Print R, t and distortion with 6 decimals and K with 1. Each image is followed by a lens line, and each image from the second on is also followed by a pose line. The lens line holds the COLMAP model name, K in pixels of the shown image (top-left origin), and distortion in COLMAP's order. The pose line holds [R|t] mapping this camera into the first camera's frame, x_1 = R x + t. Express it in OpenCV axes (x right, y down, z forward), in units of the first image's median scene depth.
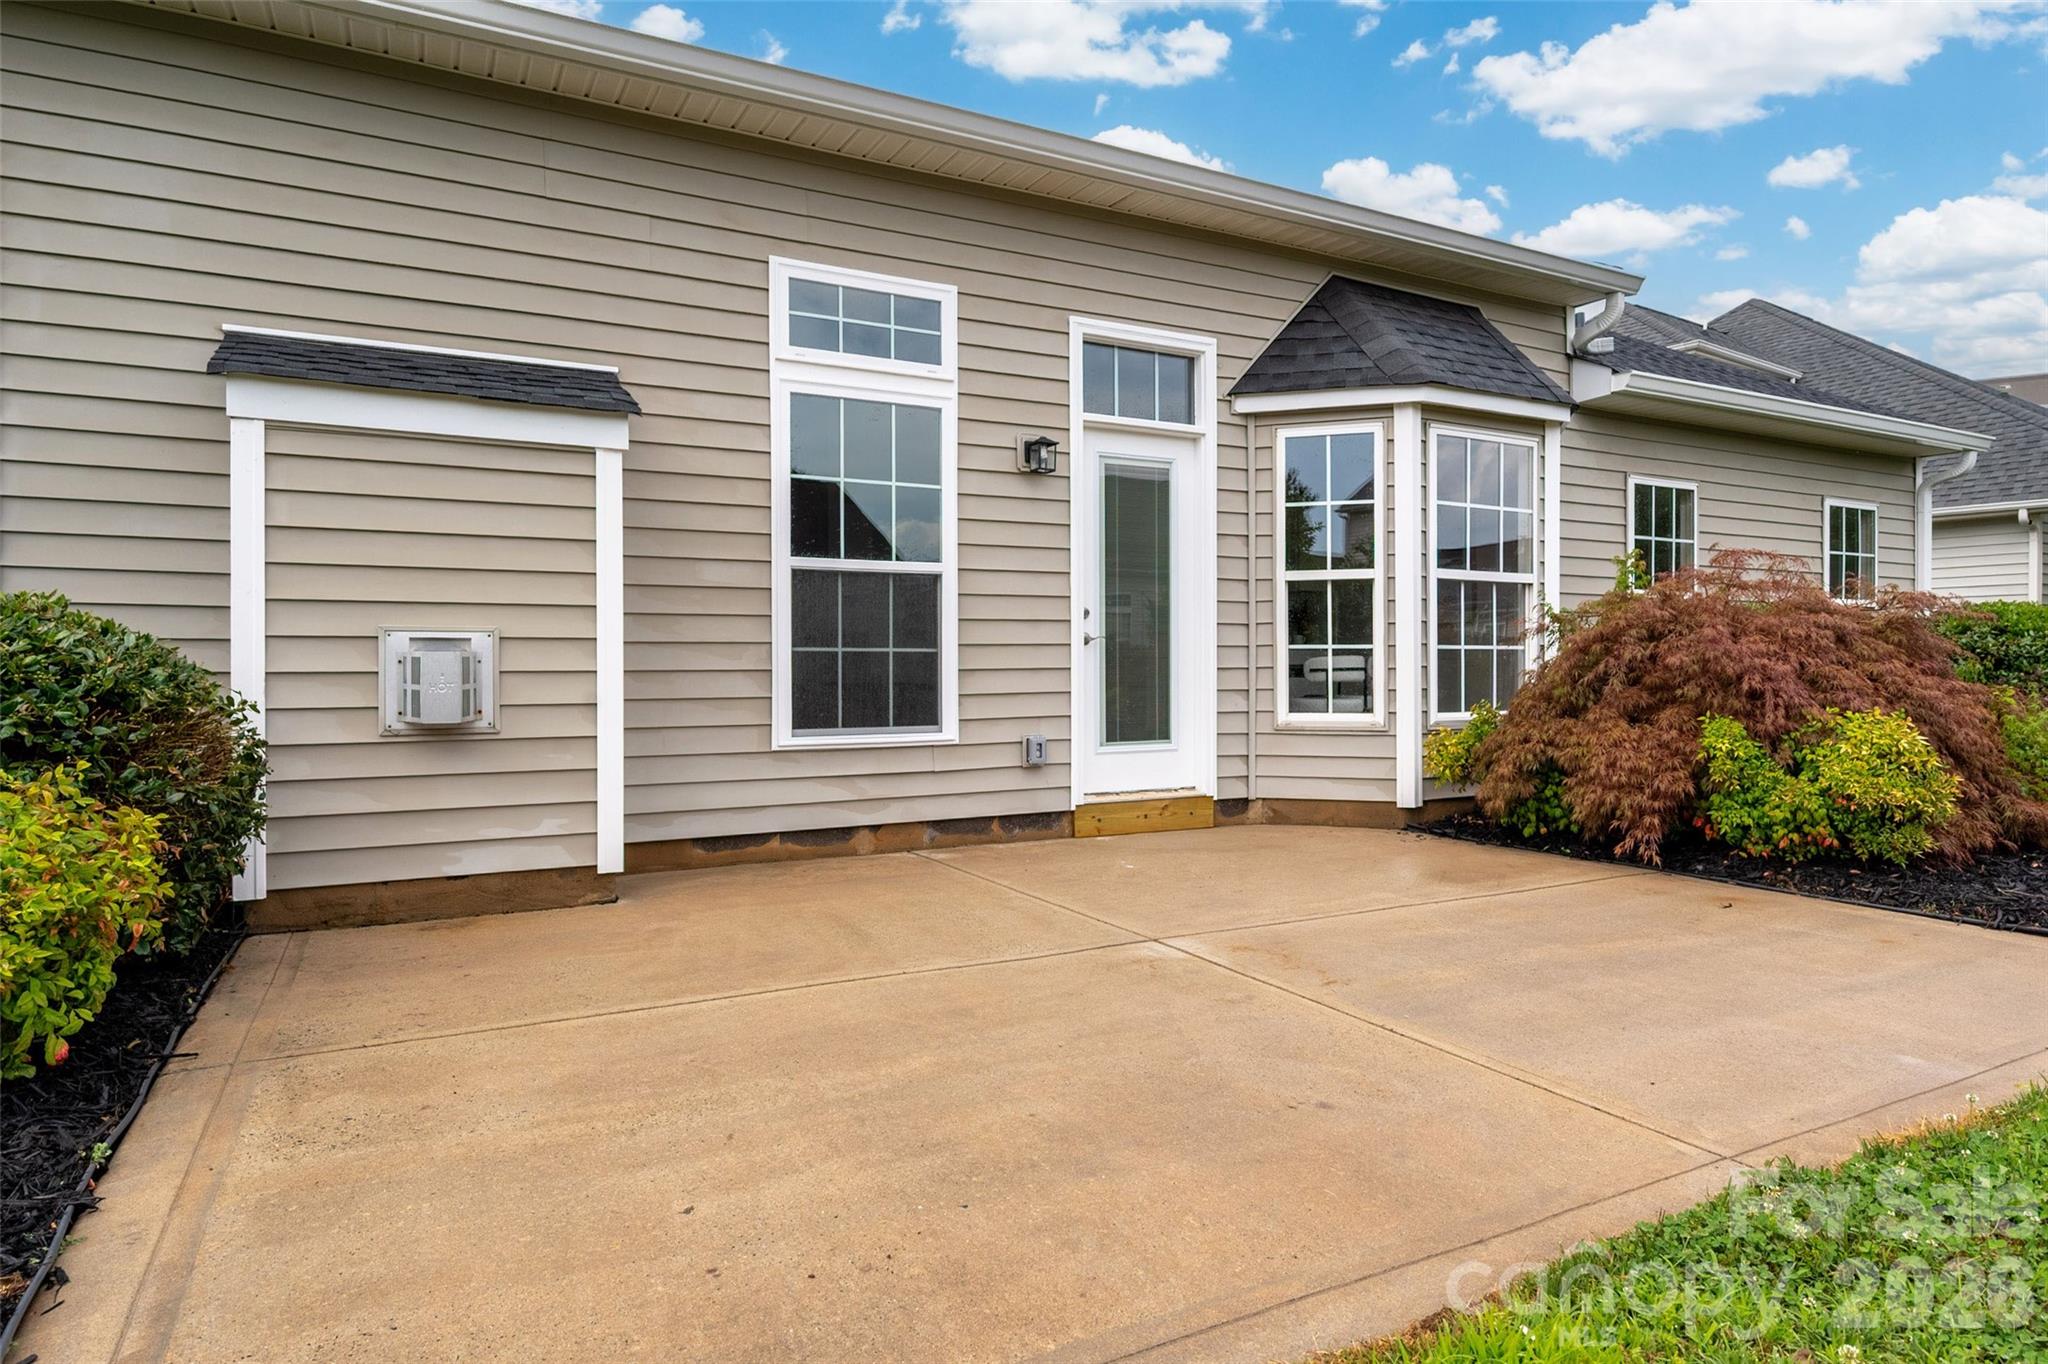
lens RADIAL K [[1196.6, 0, 1037.0], [0, 1196.6, 678.1], [0, 0, 1]] dist [0.001533, -0.002922]
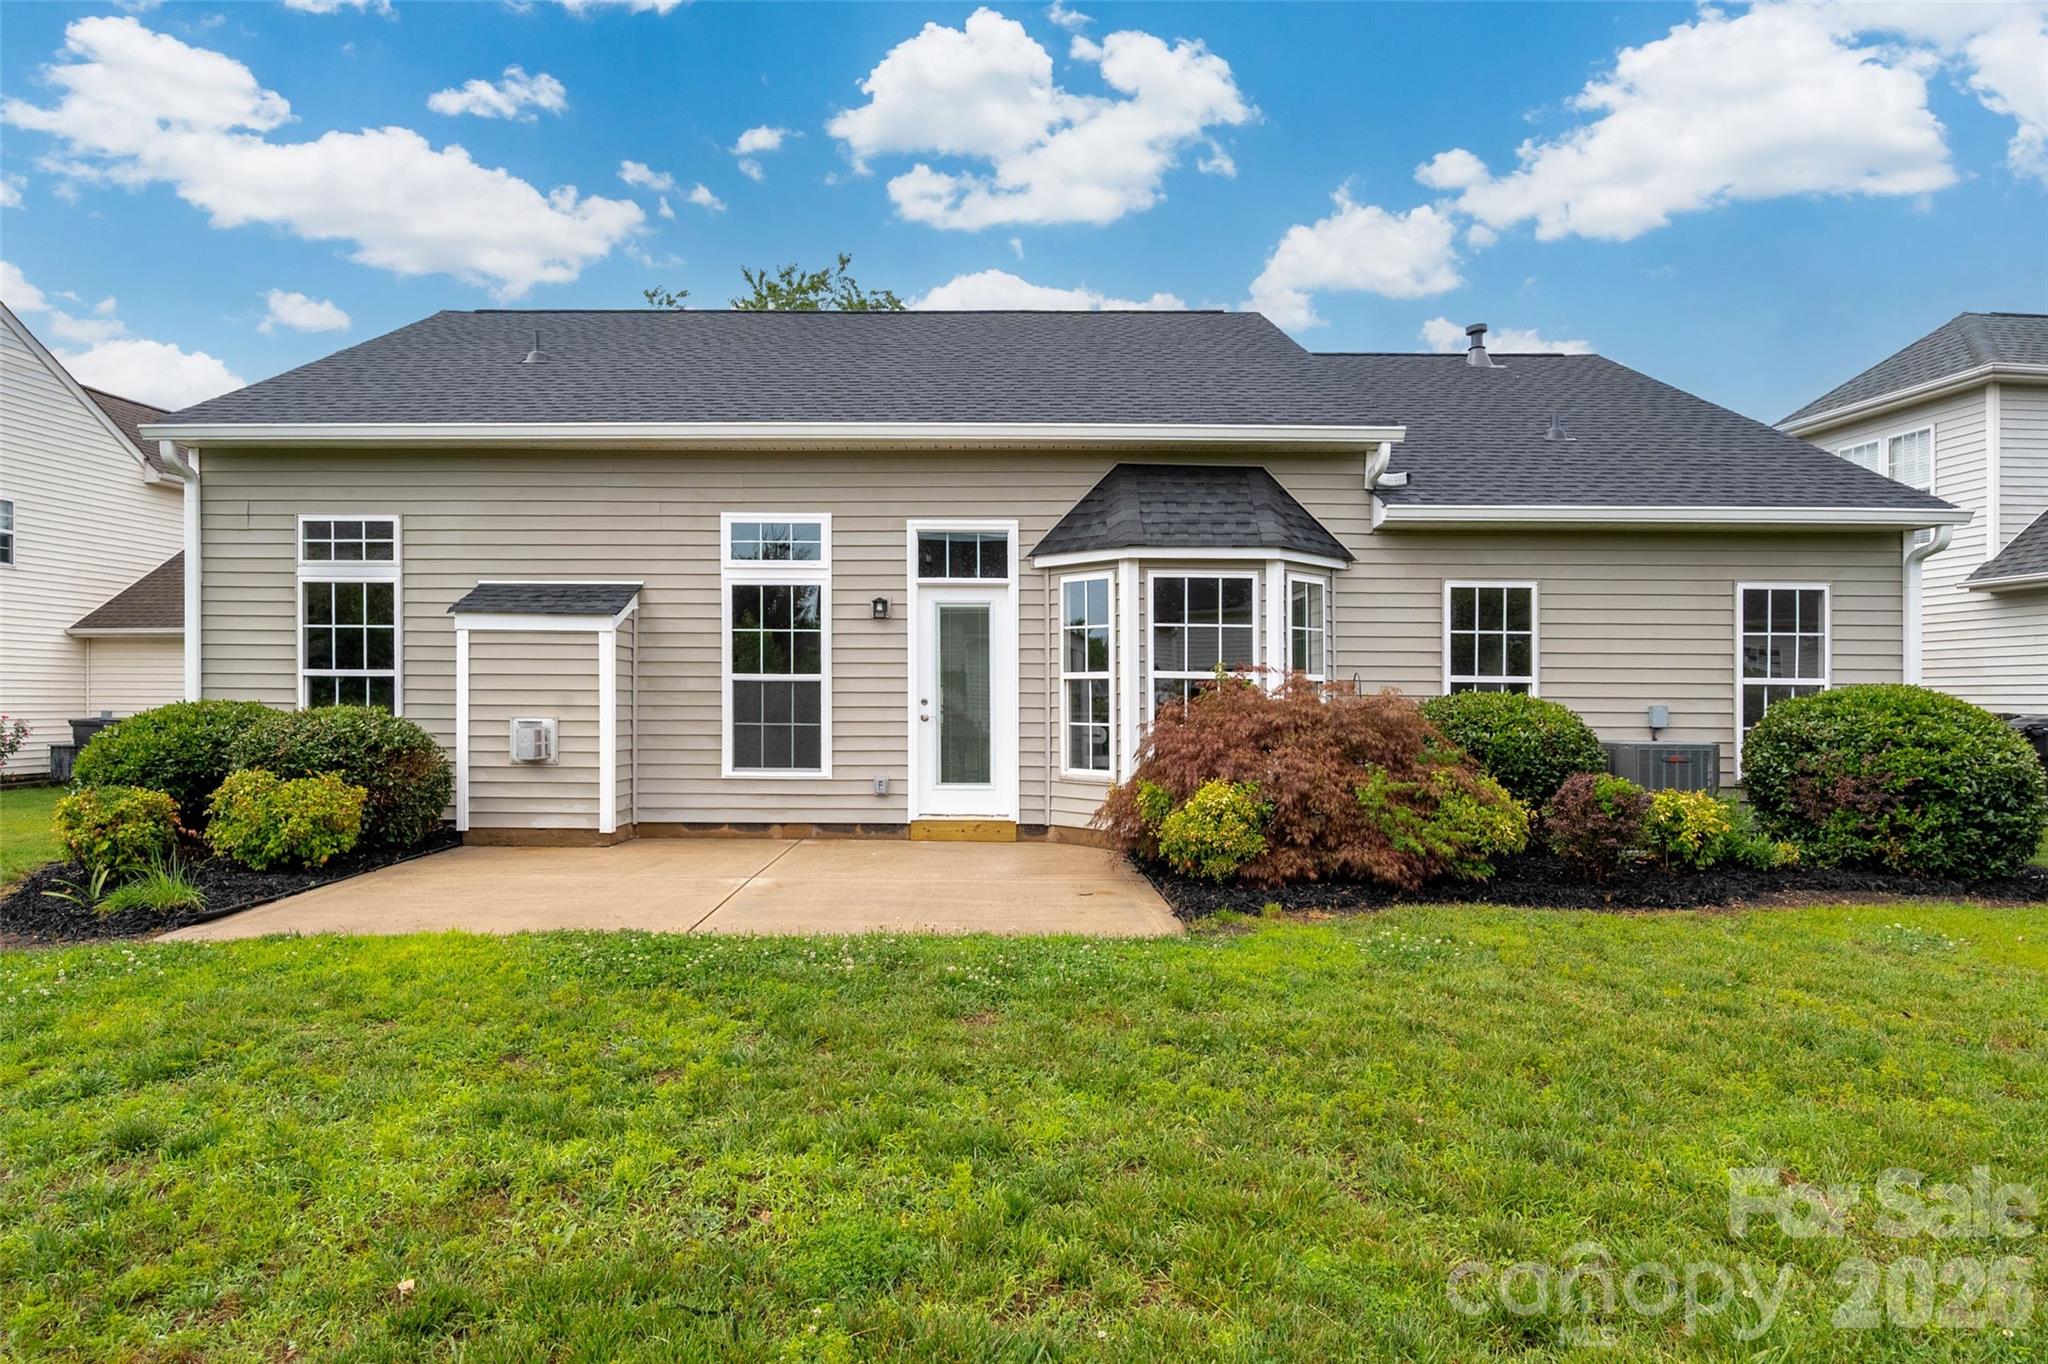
lens RADIAL K [[1137.9, 0, 982.4], [0, 1137.9, 738.6], [0, 0, 1]] dist [-0.012118, 0.001657]
pose [[0.872444, 0.022939, -0.488176, 0.921310], [-0.012950, 0.999632, 0.023829, -0.045387], [0.488543, -0.014468, 0.872420, -0.320010]]
